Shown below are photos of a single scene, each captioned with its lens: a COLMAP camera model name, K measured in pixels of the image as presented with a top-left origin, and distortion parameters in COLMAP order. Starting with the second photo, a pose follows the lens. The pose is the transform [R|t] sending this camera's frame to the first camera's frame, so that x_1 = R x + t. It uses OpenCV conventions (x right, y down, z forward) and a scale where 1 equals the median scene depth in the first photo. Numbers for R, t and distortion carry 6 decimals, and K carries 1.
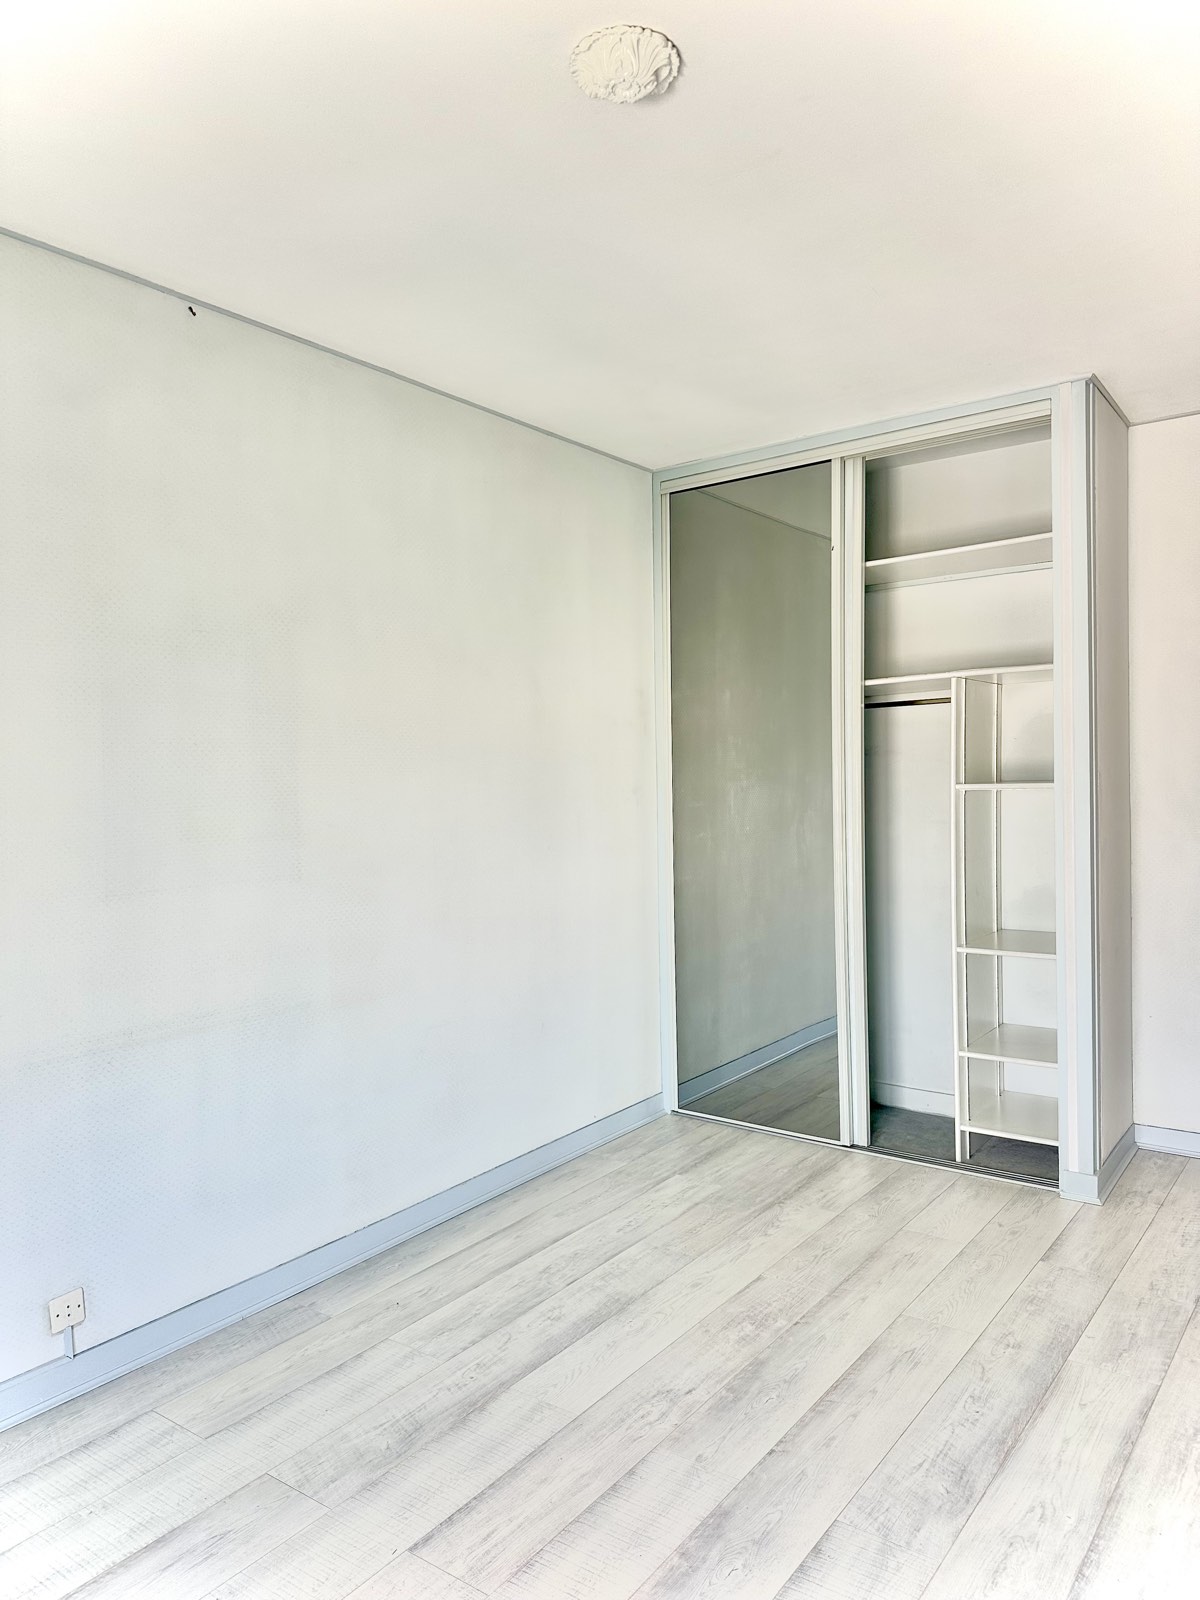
lens RADIAL K [[1115.9, 0, 600.0], [0, 1115.9, 800.0], [0, 0, 1]] dist [0.001611, -0.005138]
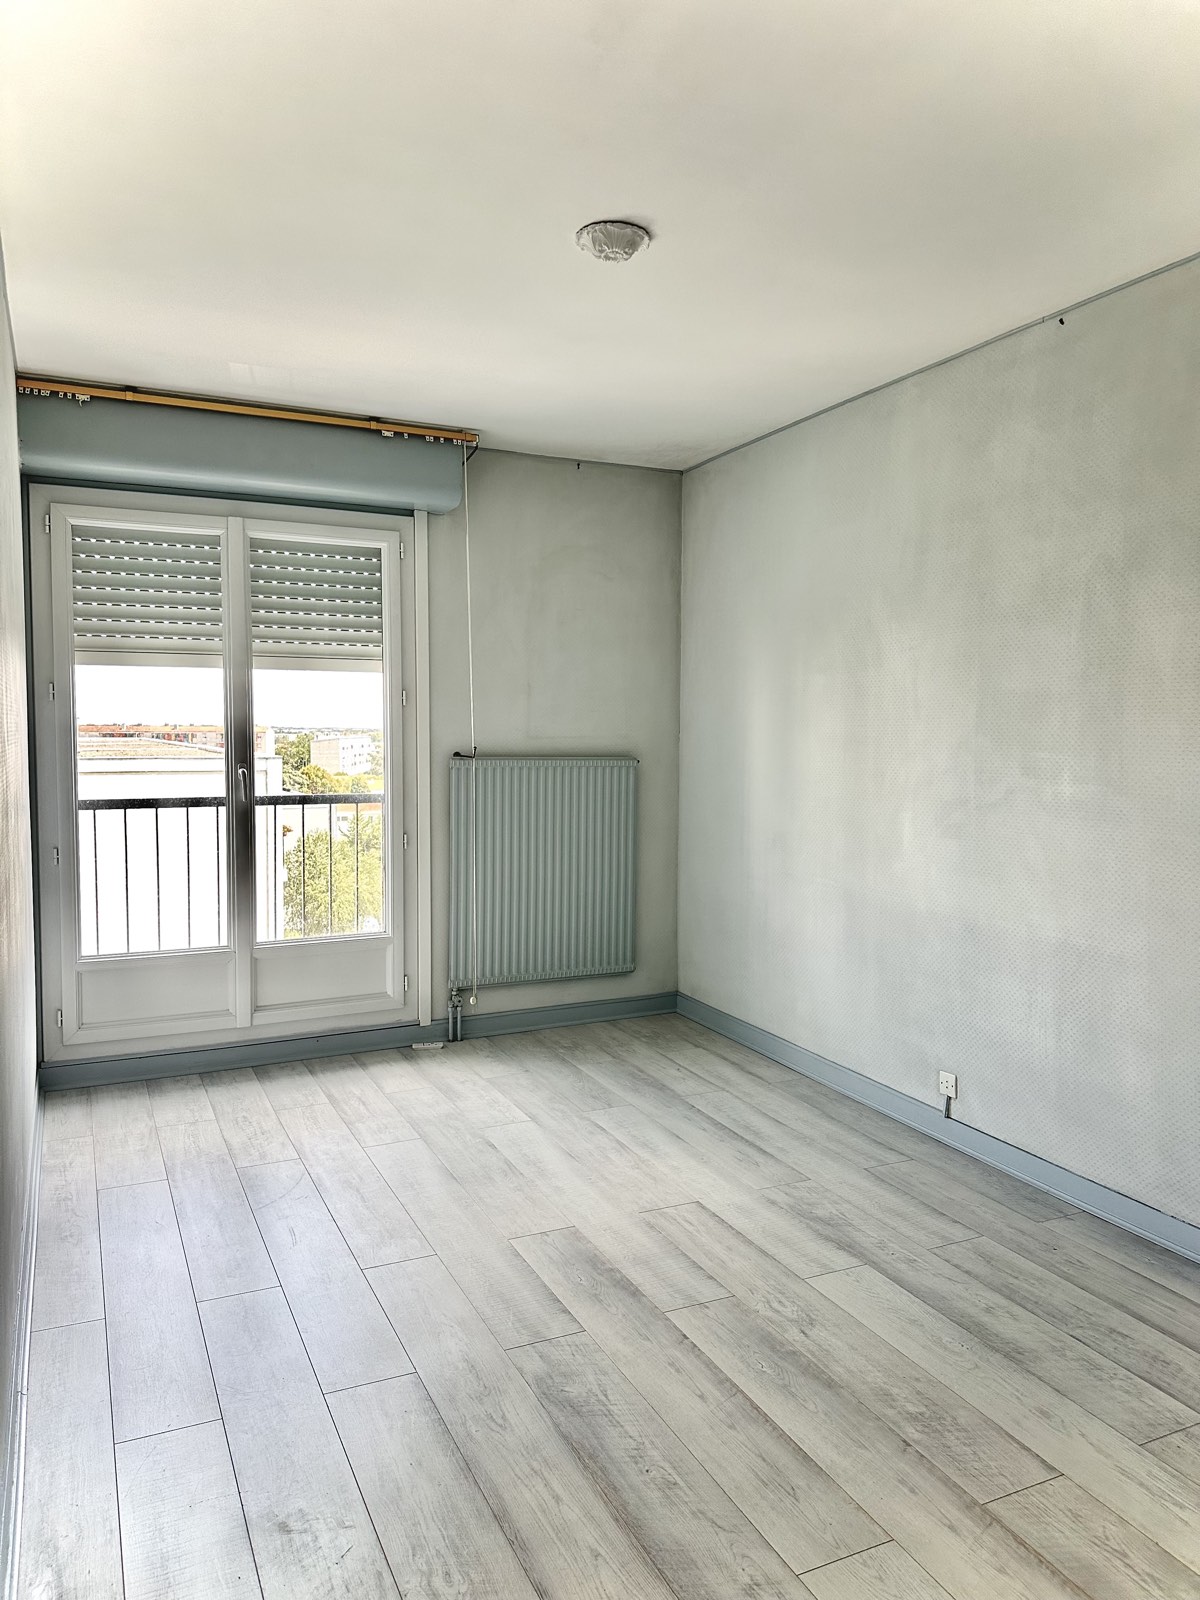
lens RADIAL K [[1115.9, 0, 600.0], [0, 1115.9, 800.0], [0, 0, 1]] dist [0.001611, -0.005138]
pose [[-0.463567, 0.075688, -0.882823, 1.067125], [-0.019170, 0.995255, 0.095393, -0.051793], [0.885854, 0.061145, -0.459917, 1.316704]]
